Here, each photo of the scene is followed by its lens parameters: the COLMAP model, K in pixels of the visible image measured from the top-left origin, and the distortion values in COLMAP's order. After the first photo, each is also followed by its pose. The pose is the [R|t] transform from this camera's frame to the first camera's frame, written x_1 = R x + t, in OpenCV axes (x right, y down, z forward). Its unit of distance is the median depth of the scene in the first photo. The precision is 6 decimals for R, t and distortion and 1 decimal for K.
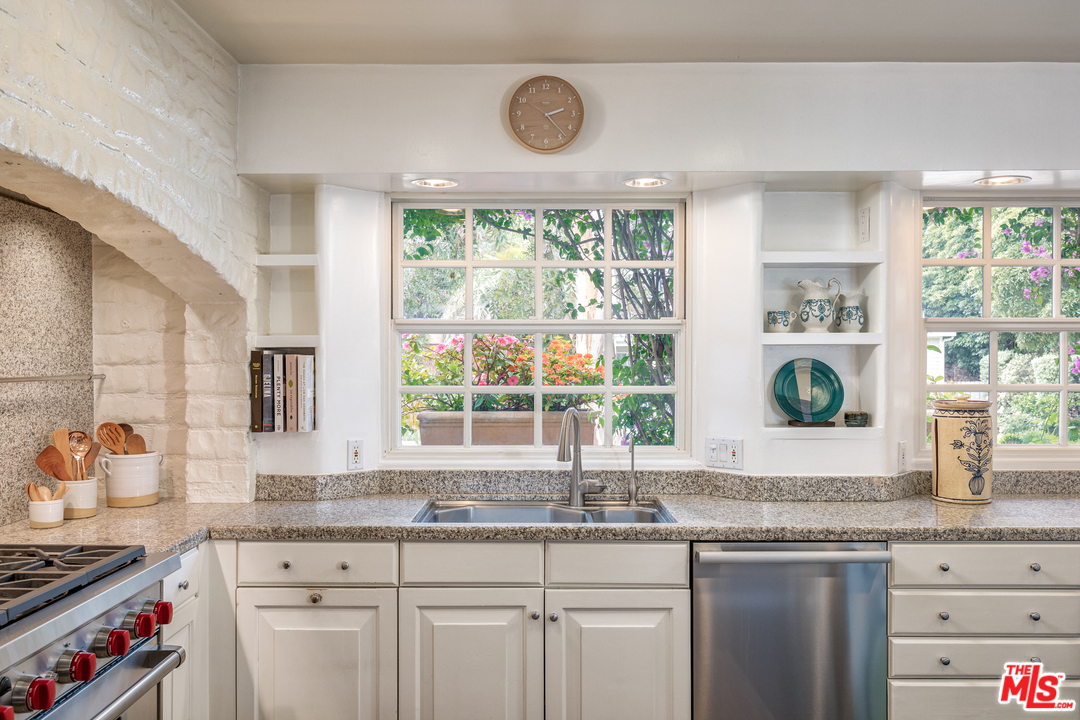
lens RADIAL K [[847.9, 0, 537.6], [0, 847.9, 366.4], [0, 0, 1]] dist [0.006956, 0.000965]
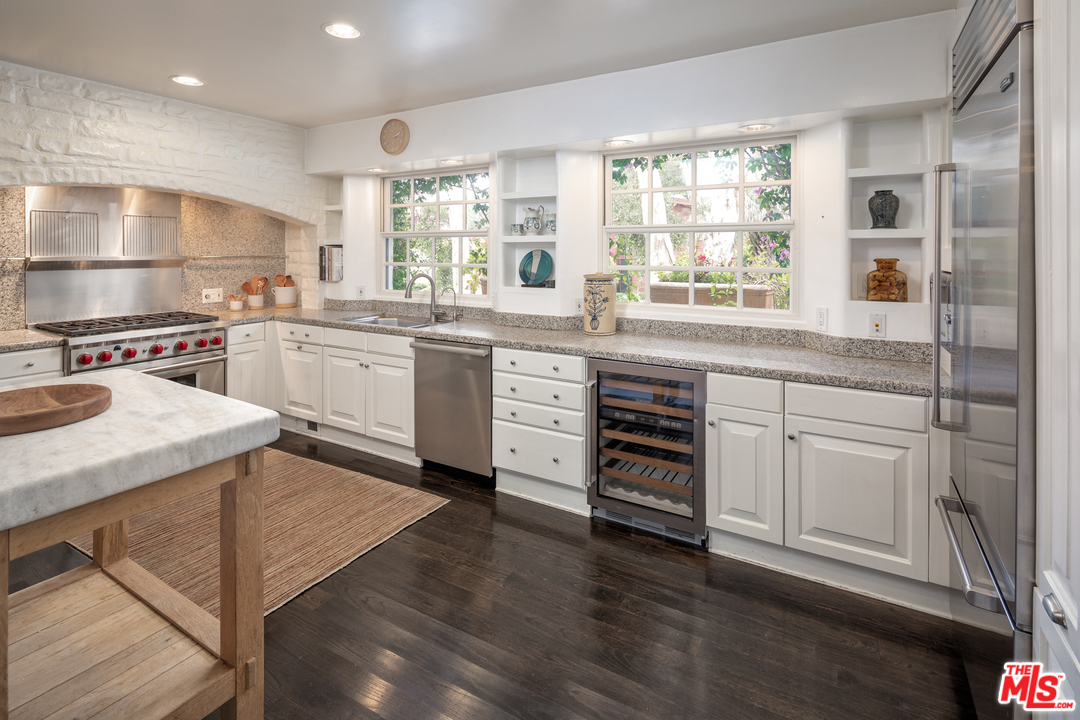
lens RADIAL K [[532.3, 0, 538.8], [0, 532.3, 251.0], [0, 0, 1]] dist [-0.000227, 0.000068]
pose [[0.859431, 0.002527, -0.511246, 0.960855], [-0.005463, 0.999976, -0.004239, -0.001779], [0.511223, 0.006436, 0.859424, 0.025123]]
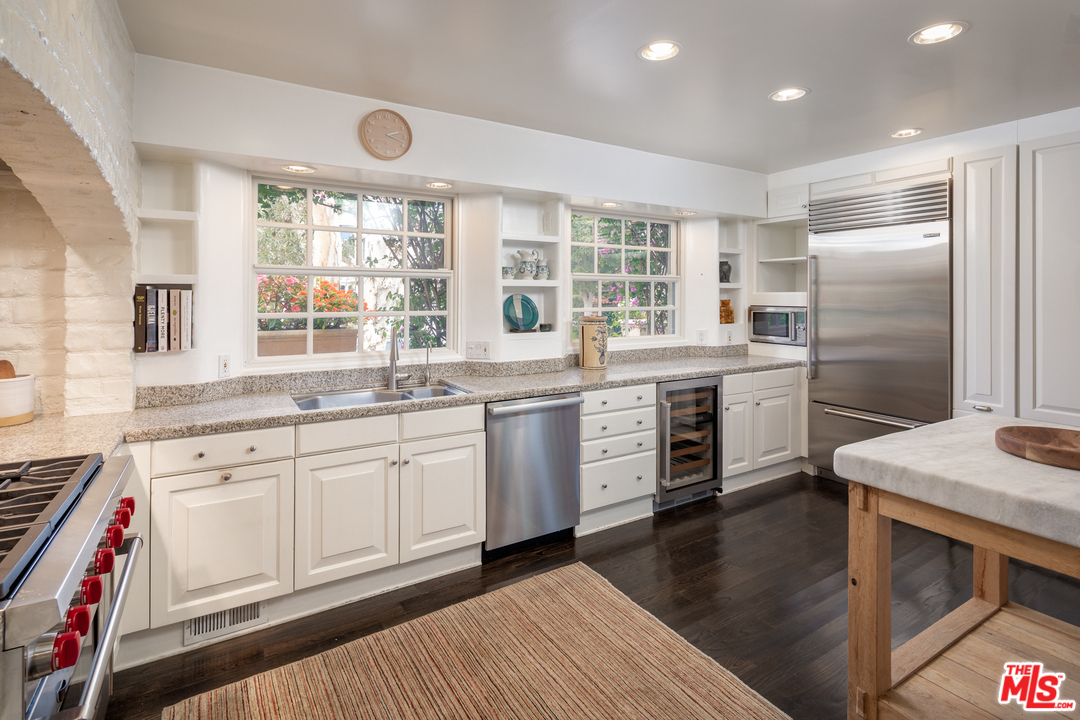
lens RADIAL K [[526.1, 0, 539.4], [0, 526.1, 291.2], [0, 0, 1]] dist [-0.001503, -0.000469]
pose [[0.849128, 0.006321, 0.528149, -0.242690], [0.000899, 0.999910, -0.013414, -0.000615], [-0.528186, 0.011865, 0.849046, 0.048576]]
